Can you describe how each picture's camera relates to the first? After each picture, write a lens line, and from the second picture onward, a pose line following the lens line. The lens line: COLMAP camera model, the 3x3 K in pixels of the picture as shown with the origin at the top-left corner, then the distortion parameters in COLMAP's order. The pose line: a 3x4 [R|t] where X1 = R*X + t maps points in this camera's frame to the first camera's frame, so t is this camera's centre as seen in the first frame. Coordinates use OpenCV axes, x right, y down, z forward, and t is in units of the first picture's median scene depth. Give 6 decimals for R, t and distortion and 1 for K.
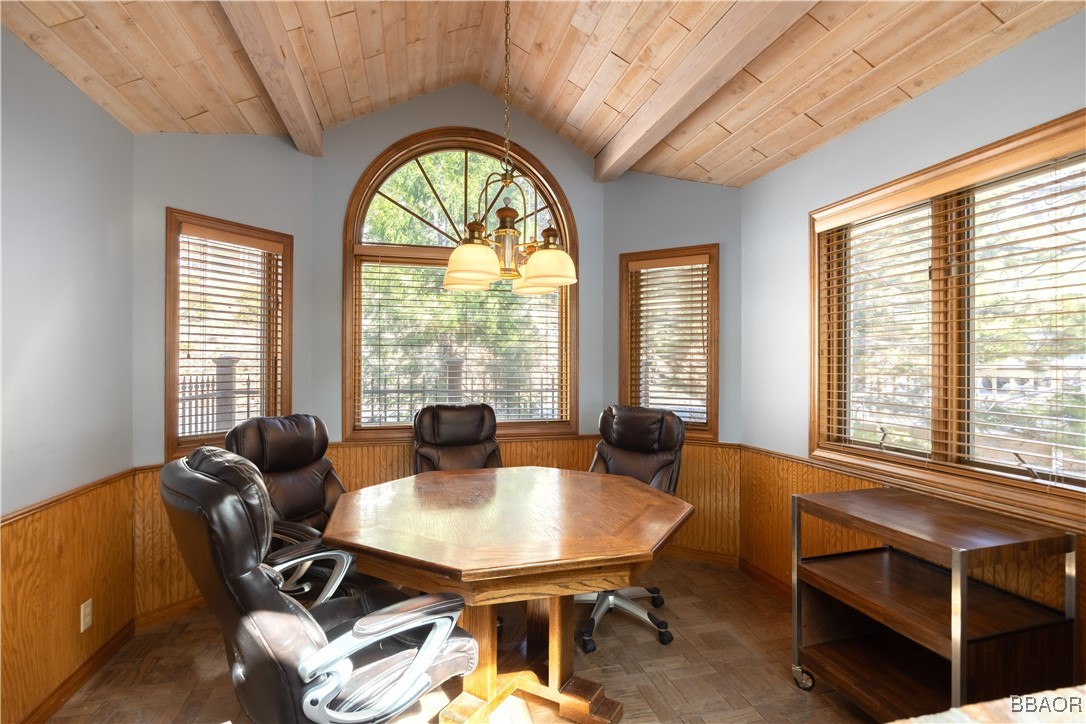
lens RADIAL K [[515.2, 0, 543.3], [0, 515.2, 361.1], [0, 0, 1]] dist [-0.012654, 0.000411]
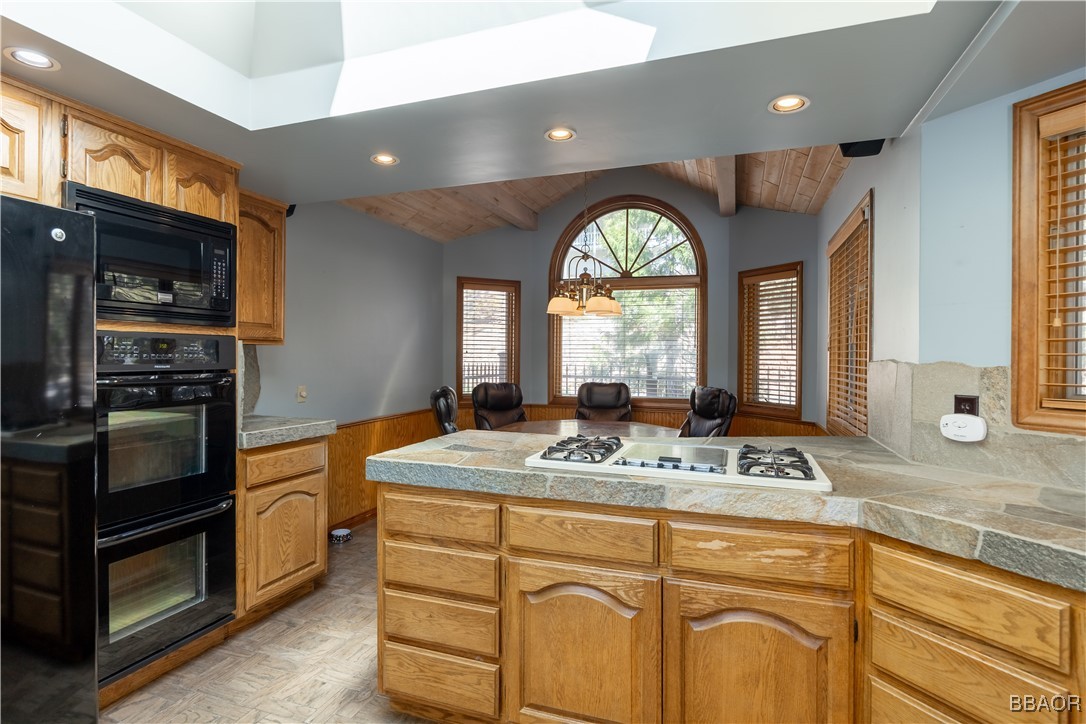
lens RADIAL K [[543.7, 0, 541.6], [0, 543.7, 357.7], [0, 0, 1]] dist [-0.017383, 0.000878]
pose [[0.833923, 0.006049, -0.551848, 0.570410], [-0.002296, 0.999969, 0.007492, -0.003786], [0.551877, -0.004981, 0.833911, -0.469962]]
